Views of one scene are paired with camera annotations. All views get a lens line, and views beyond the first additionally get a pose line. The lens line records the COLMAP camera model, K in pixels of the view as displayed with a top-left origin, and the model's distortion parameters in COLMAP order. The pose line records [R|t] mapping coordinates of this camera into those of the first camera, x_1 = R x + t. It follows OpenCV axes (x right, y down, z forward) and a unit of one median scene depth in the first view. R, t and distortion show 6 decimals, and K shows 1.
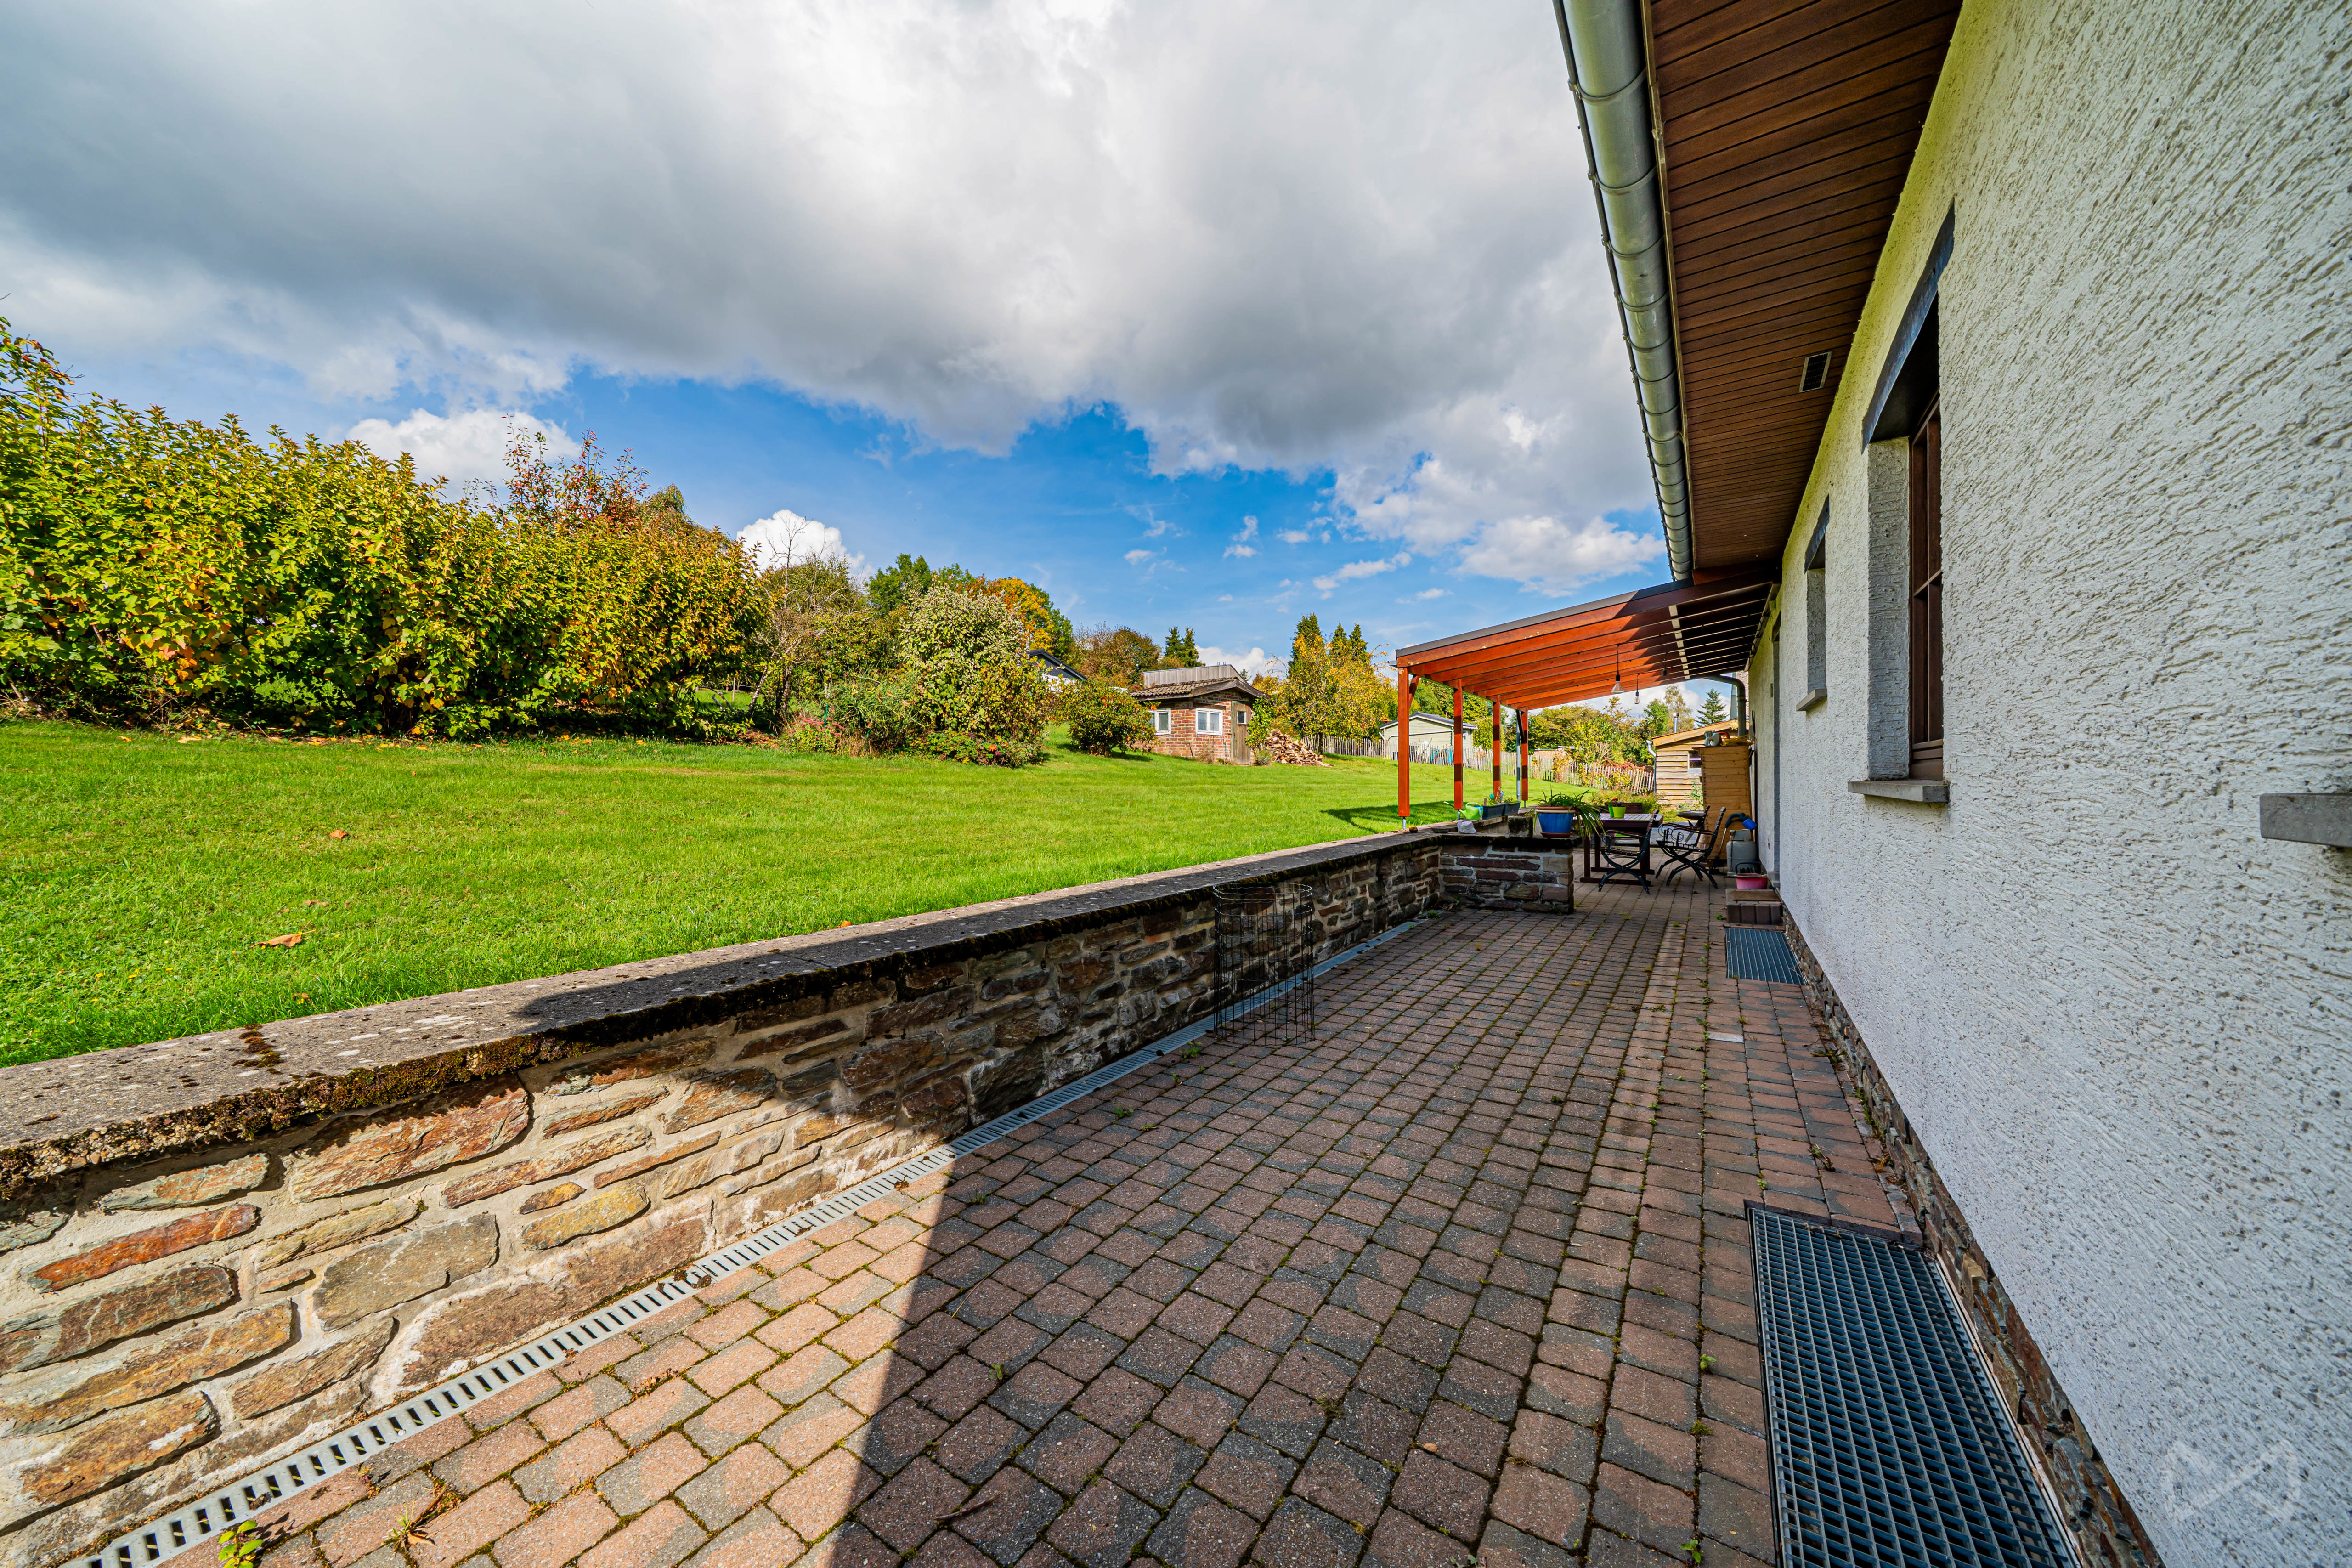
lens RADIAL K [[830.9, 0, 1167.5], [0, 830.9, 782.7], [0, 0, 1]] dist [-0.004493, -0.000207]
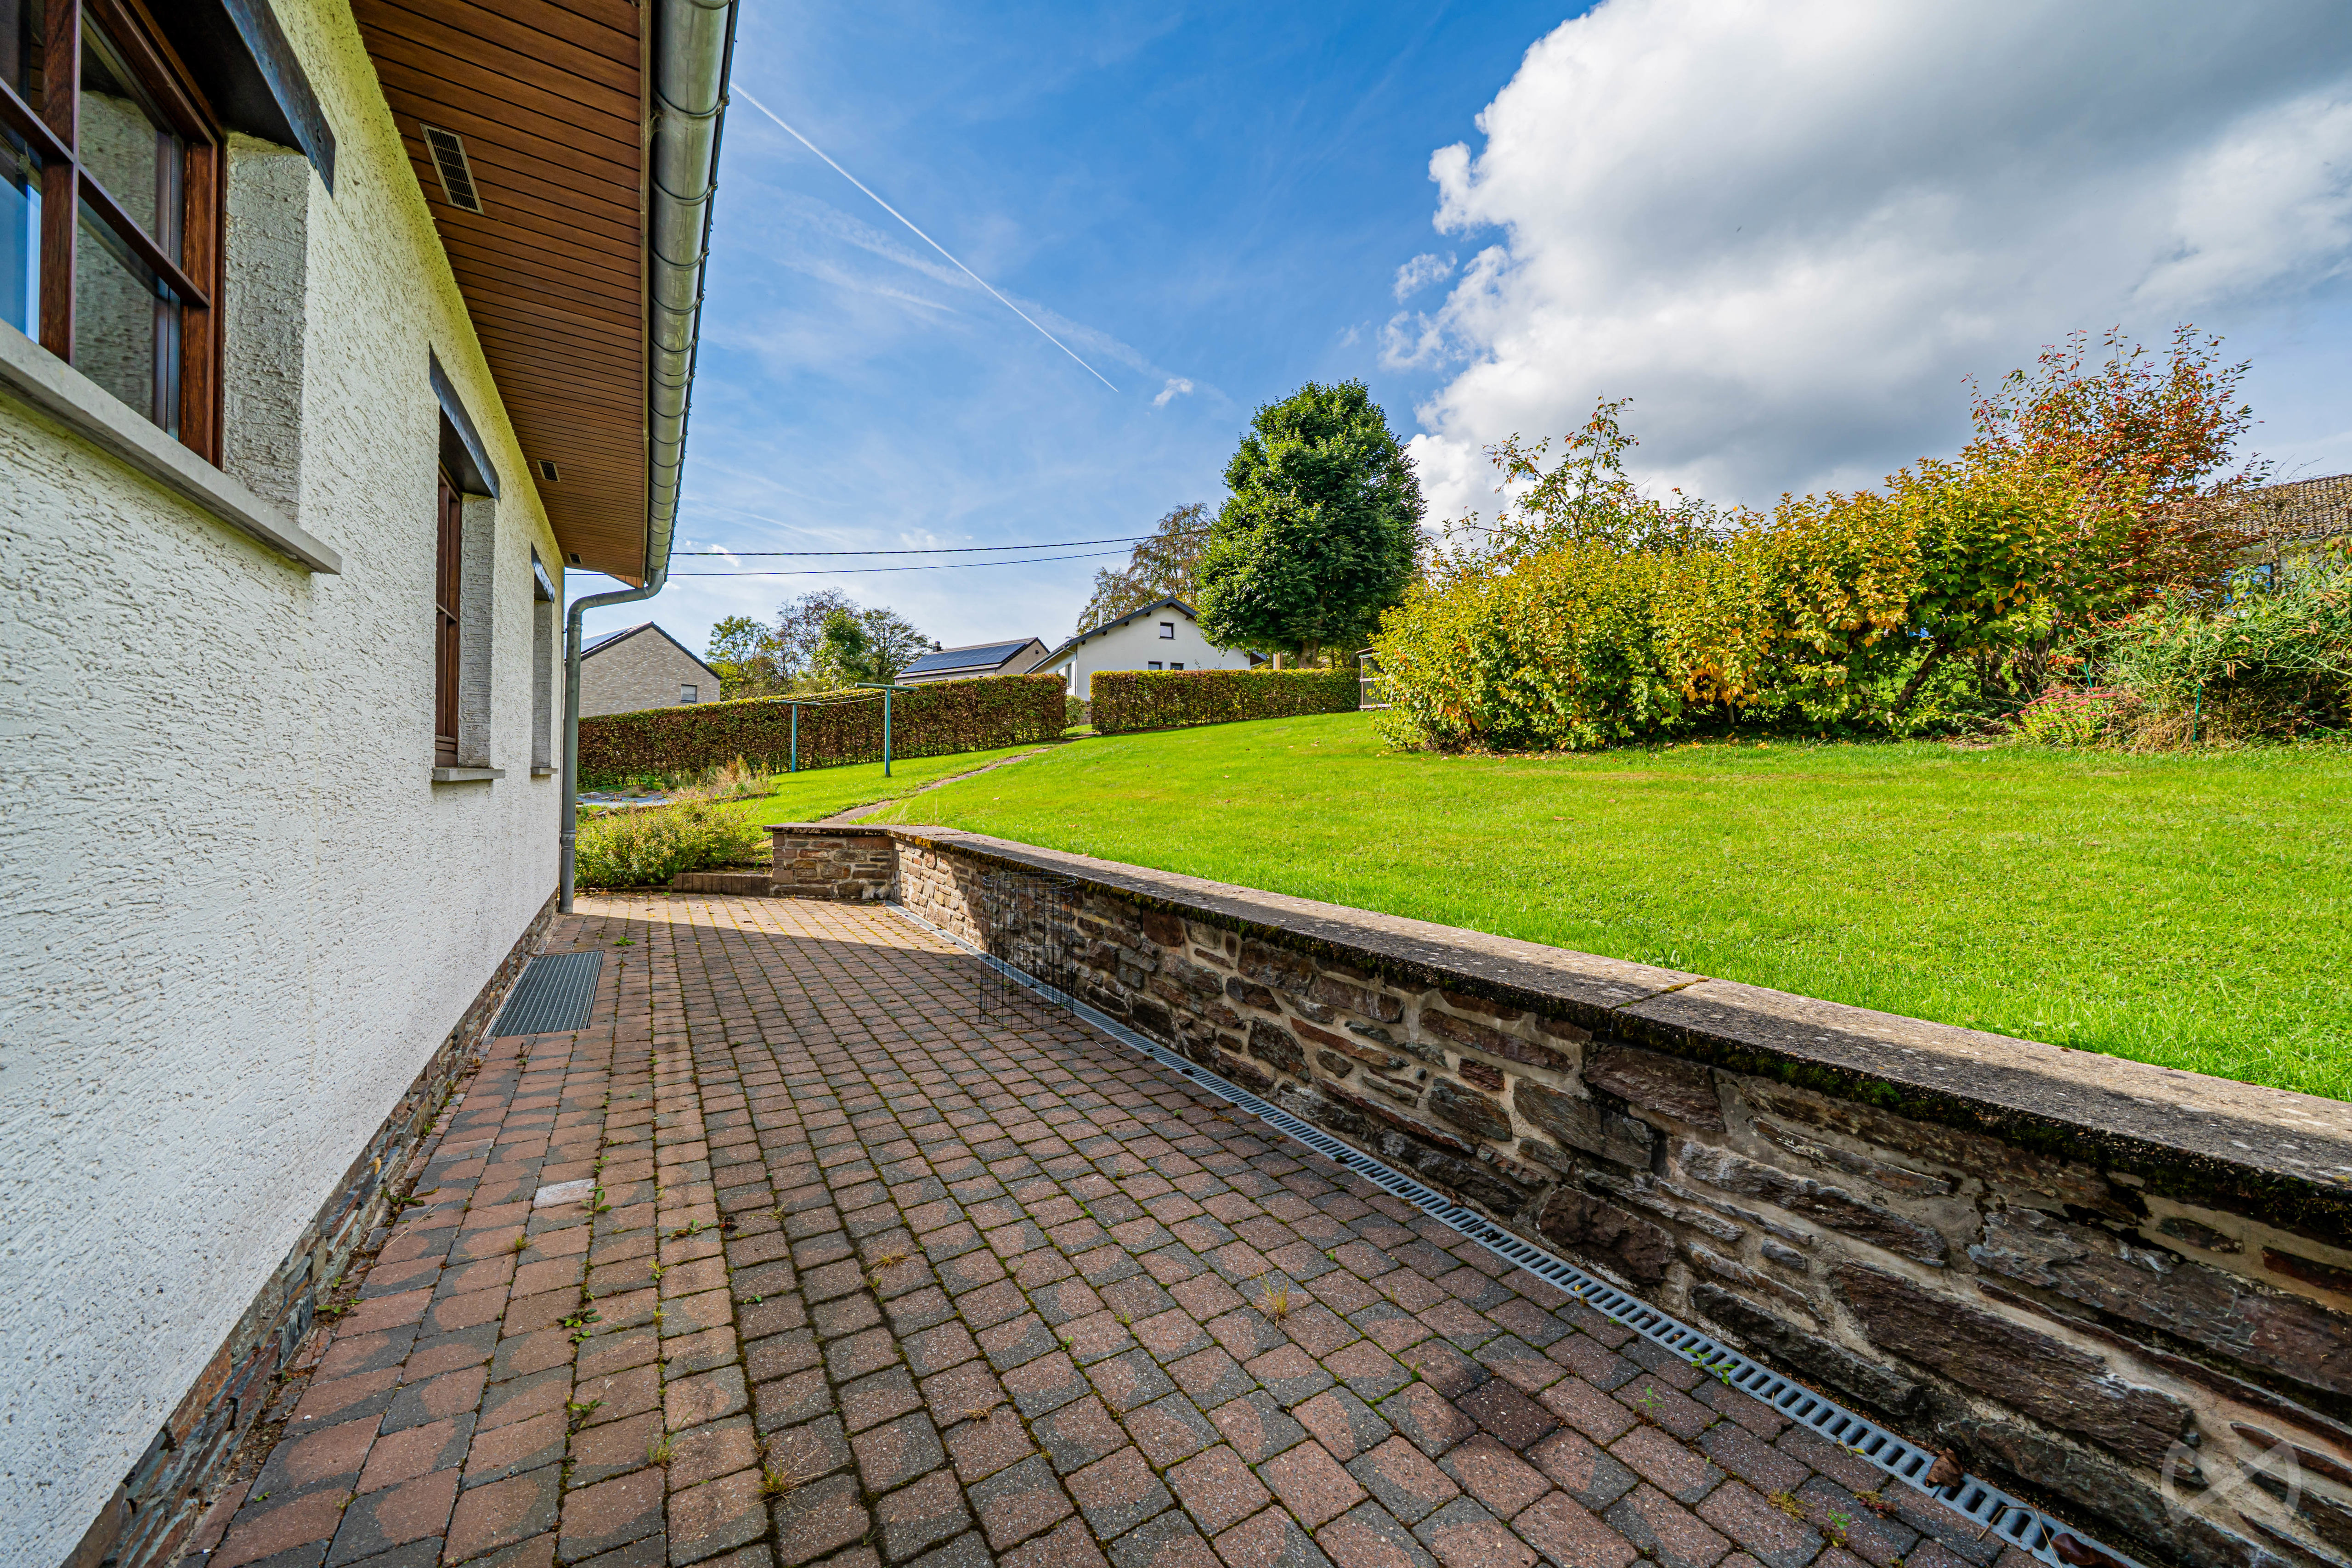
lens RADIAL K [[830.8, 0, 1167.5], [0, 830.8, 782.7], [0, 0, 1]] dist [-0.004493, -0.000207]
pose [[-0.415254, 0.003933, -0.909697, 1.005263], [-0.019724, 0.999717, 0.013325, -0.015957], [0.909492, 0.023476, -0.415059, 1.592109]]
